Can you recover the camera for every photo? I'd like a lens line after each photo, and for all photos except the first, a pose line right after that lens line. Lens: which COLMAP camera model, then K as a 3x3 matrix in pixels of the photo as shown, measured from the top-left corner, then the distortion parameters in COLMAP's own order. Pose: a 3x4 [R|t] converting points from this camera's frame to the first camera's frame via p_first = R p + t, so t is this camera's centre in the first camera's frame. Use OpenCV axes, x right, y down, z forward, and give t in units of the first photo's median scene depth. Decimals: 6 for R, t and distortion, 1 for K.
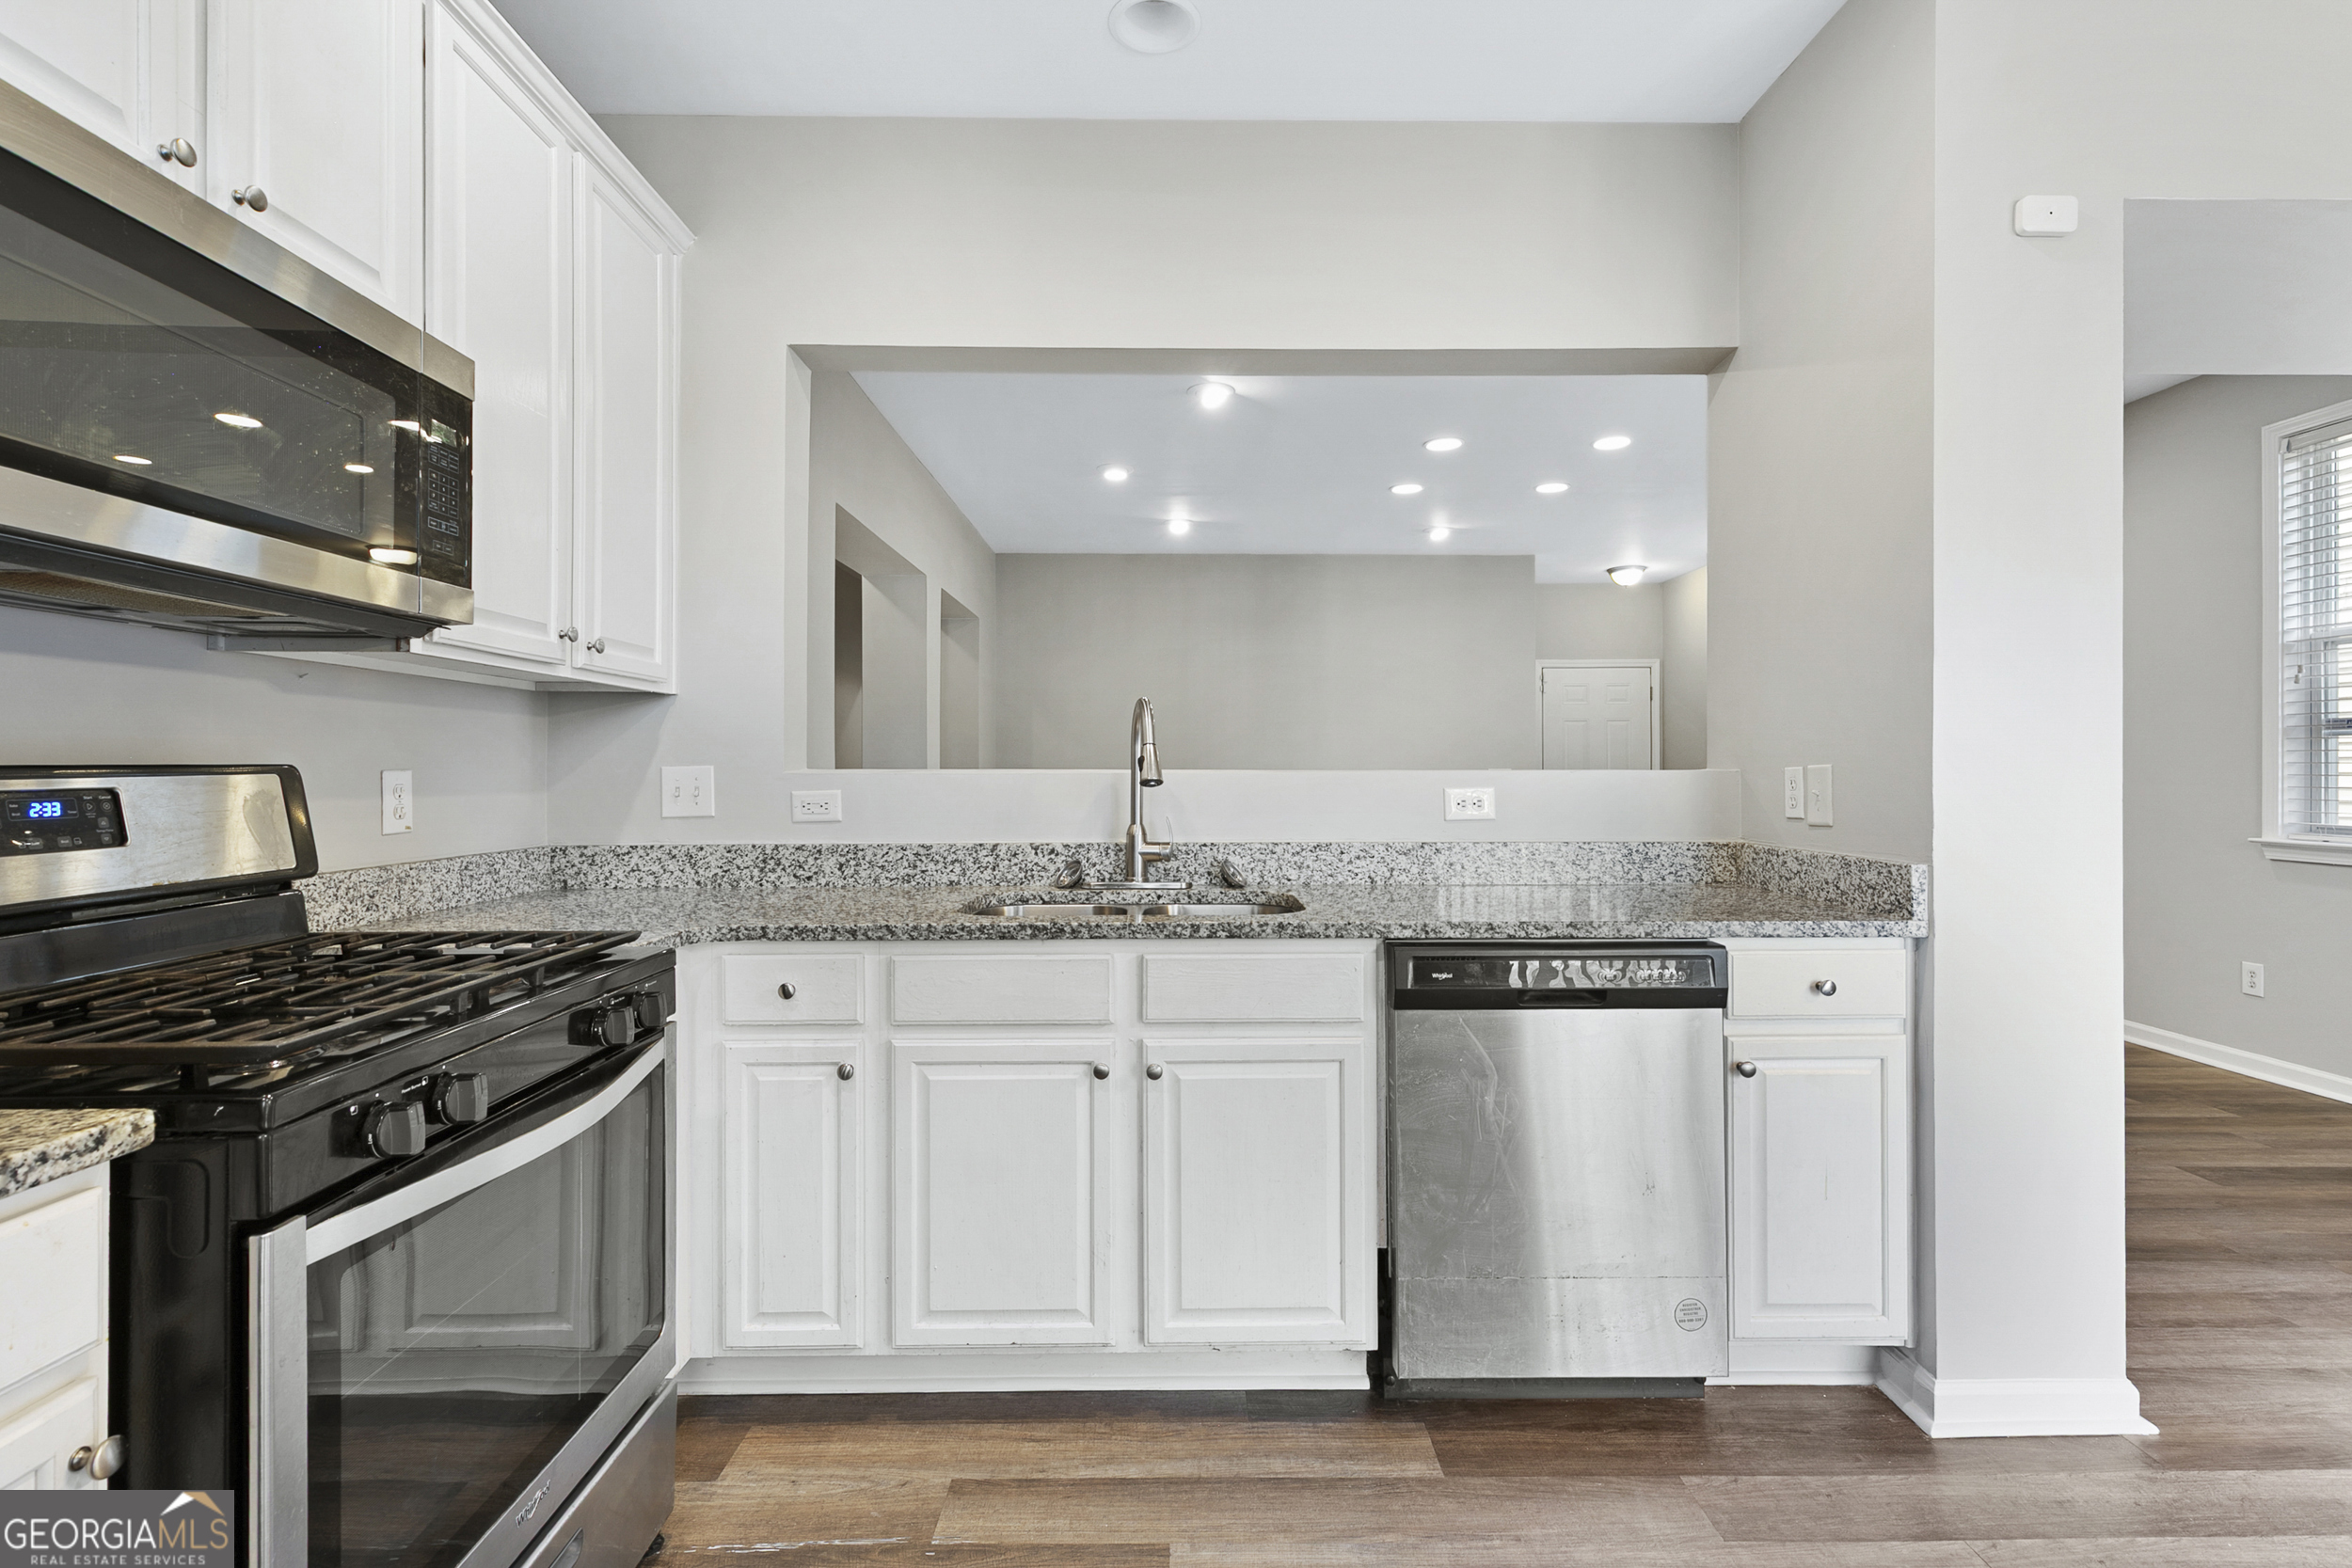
lens RADIAL K [[1080.8, 0, 1192.8], [0, 1080.8, 772.2], [0, 0, 1]] dist [0.037415, 0.000189]
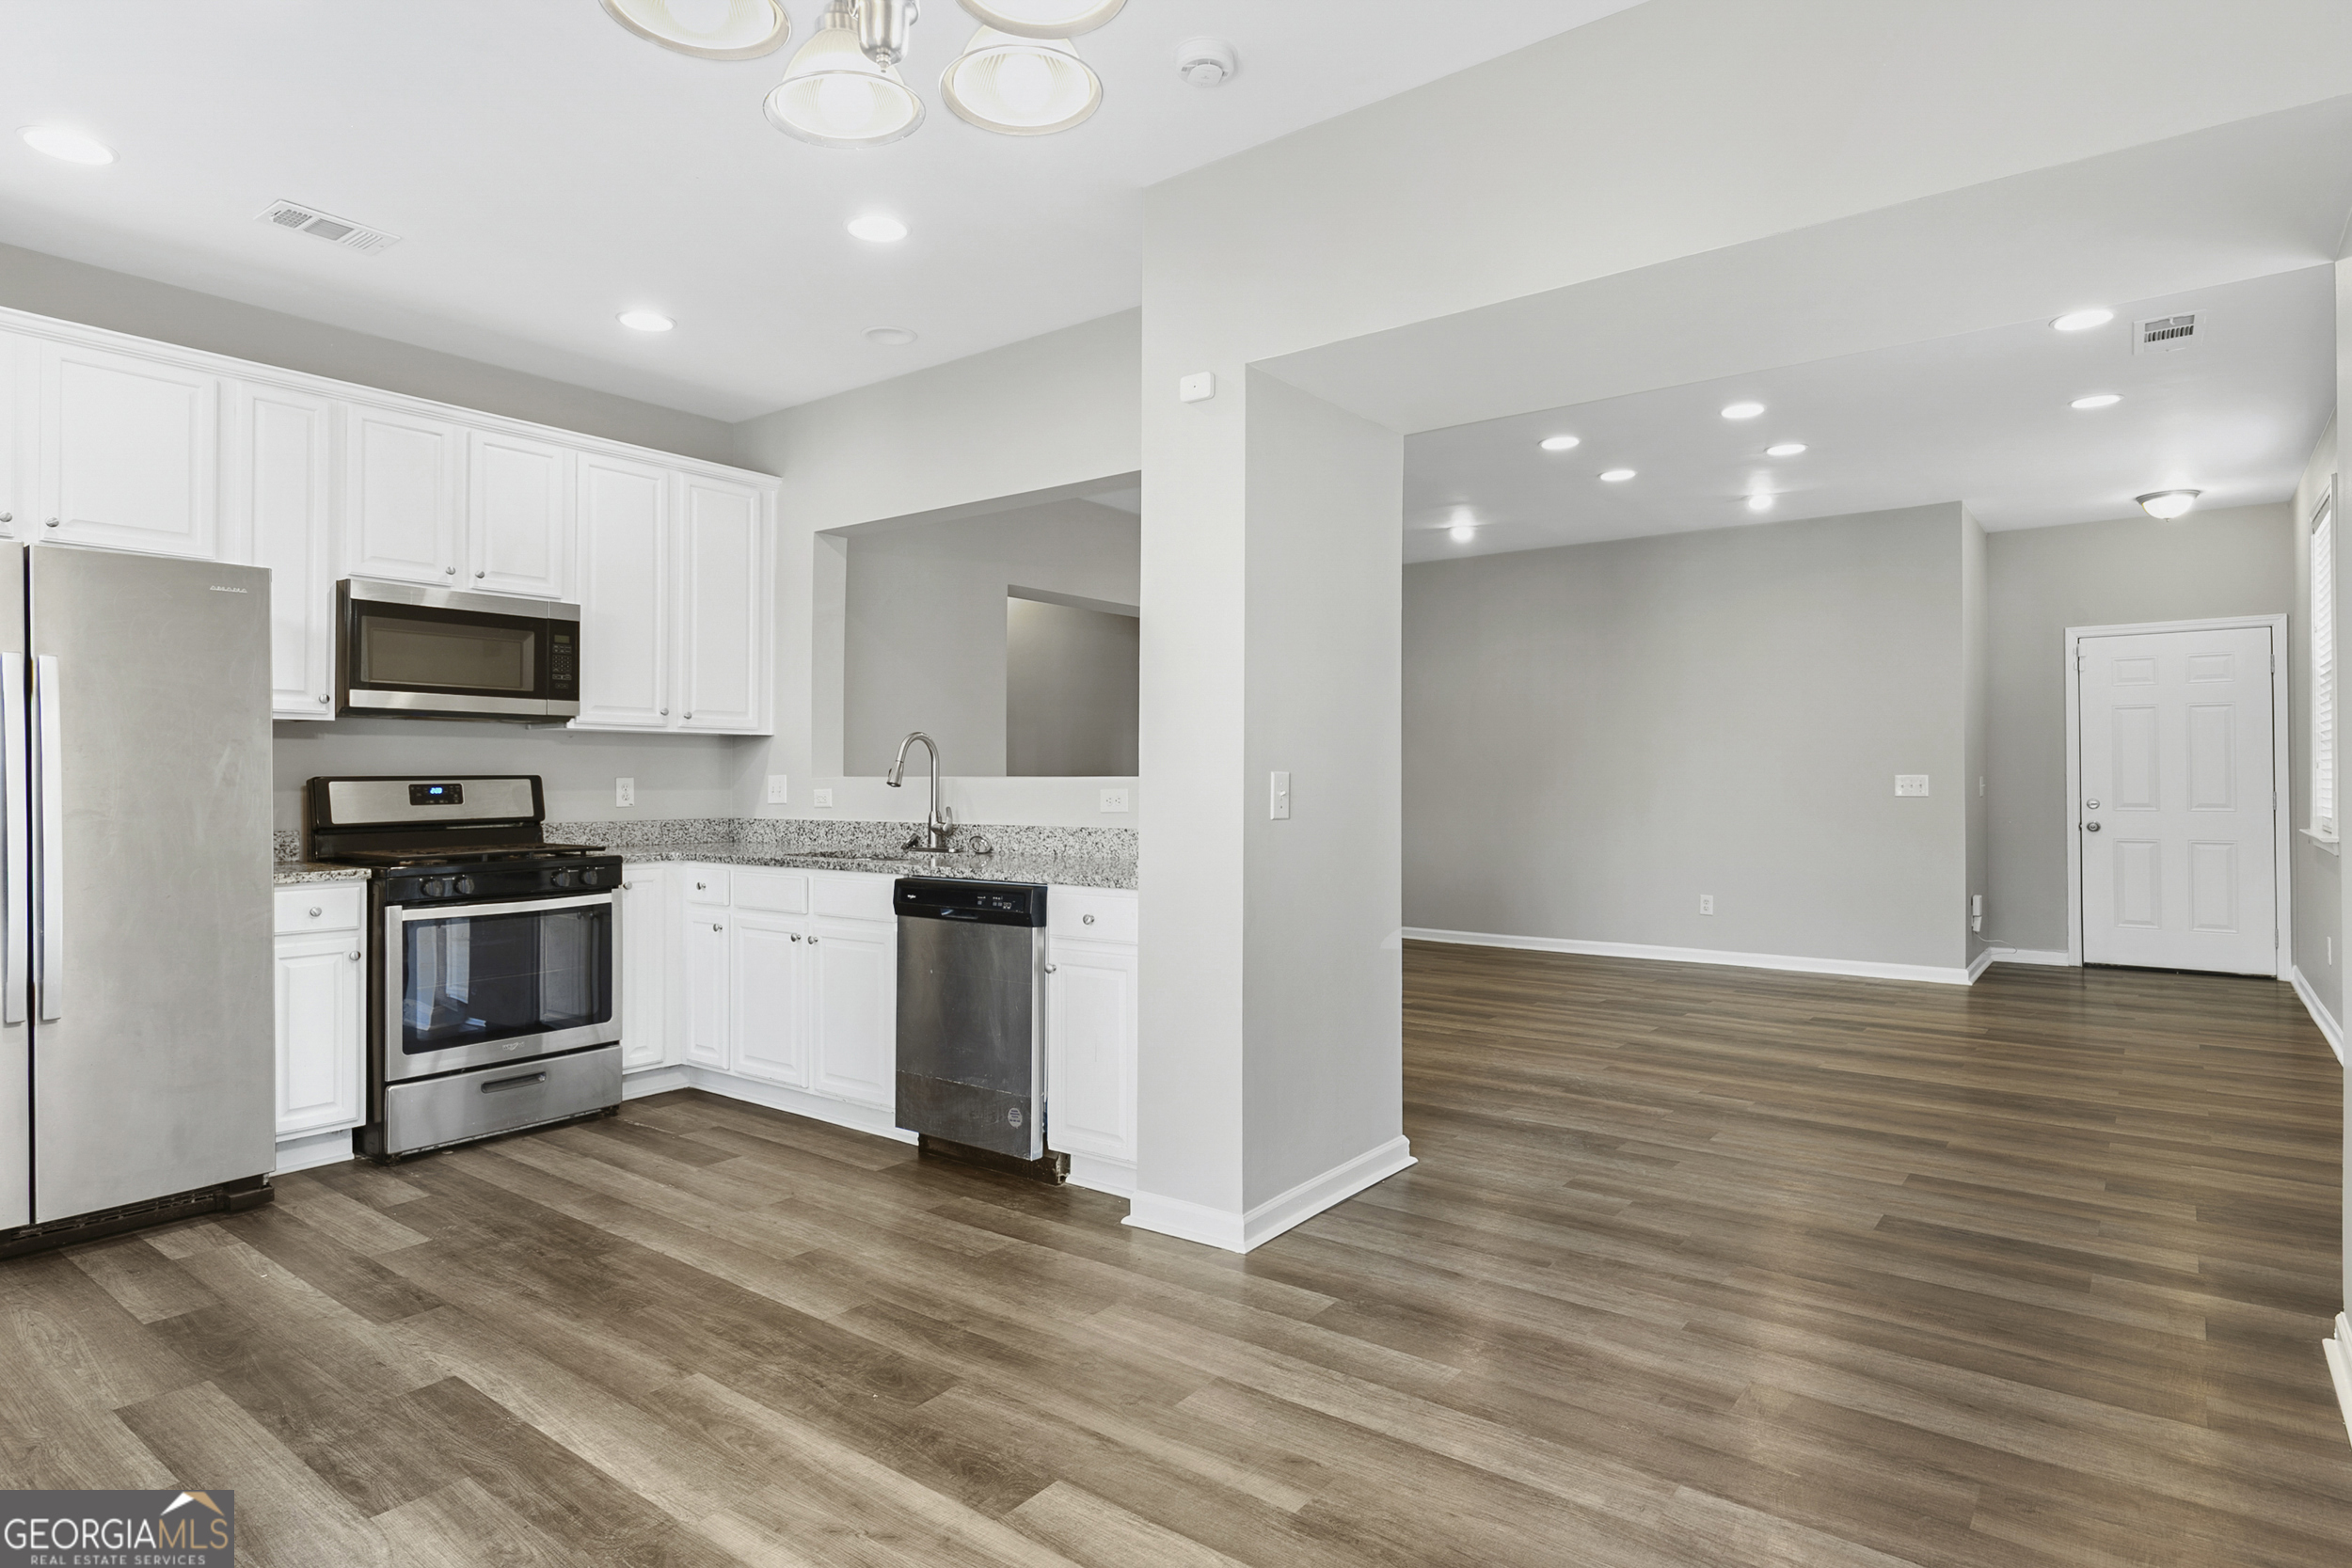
lens RADIAL K [[1284.2, 0, 1181.5], [0, 1284.2, 780.2], [0, 0, 1]] dist [0.005832, 0.000636]
pose [[0.780041, -0.000731, -0.625728, 1.684722], [0.000850, 1.000000, -0.000109, 0.004310], [0.625728, -0.000446, 0.780041, -0.279597]]
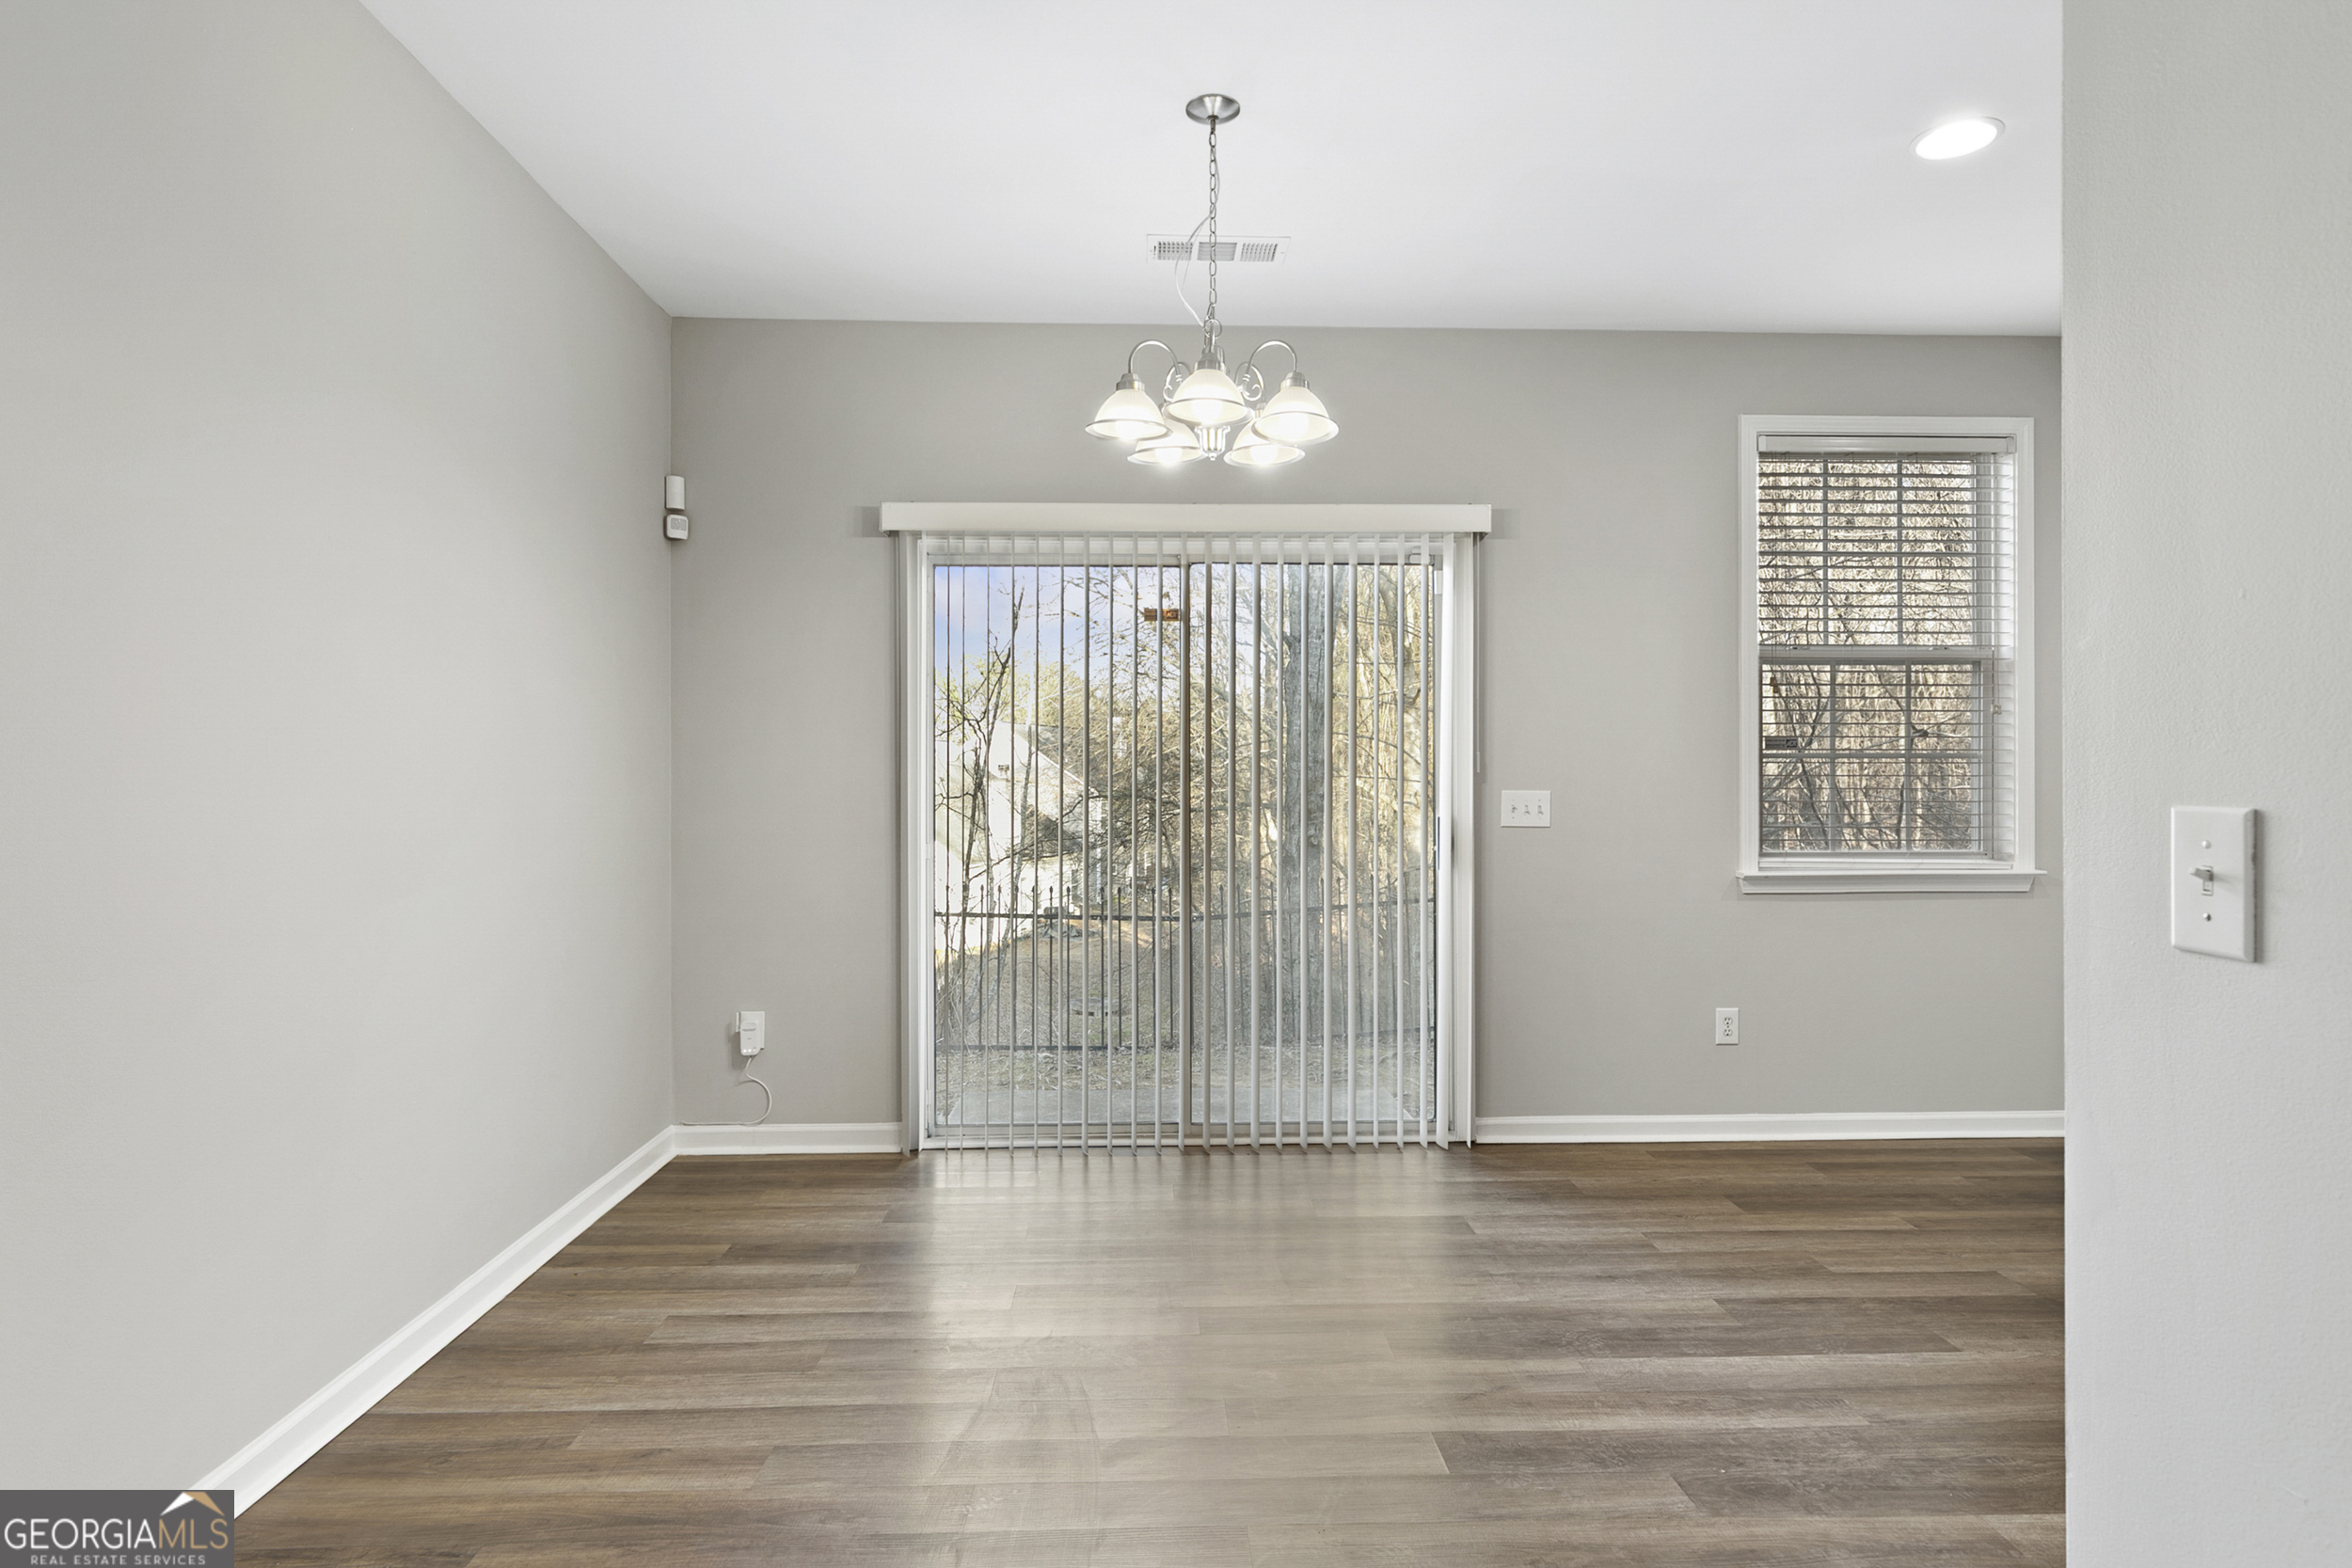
lens RADIAL K [[1275.1, 0, 1183.7], [0, 1275.1, 758.9], [0, 0, 1]] dist [0.012227, 0.000519]
pose [[-0.999867, 0.004479, -0.015693, 1.208634], [0.004790, 0.999792, -0.019844, -0.017139], [0.015601, -0.019916, -0.999680, 1.527169]]
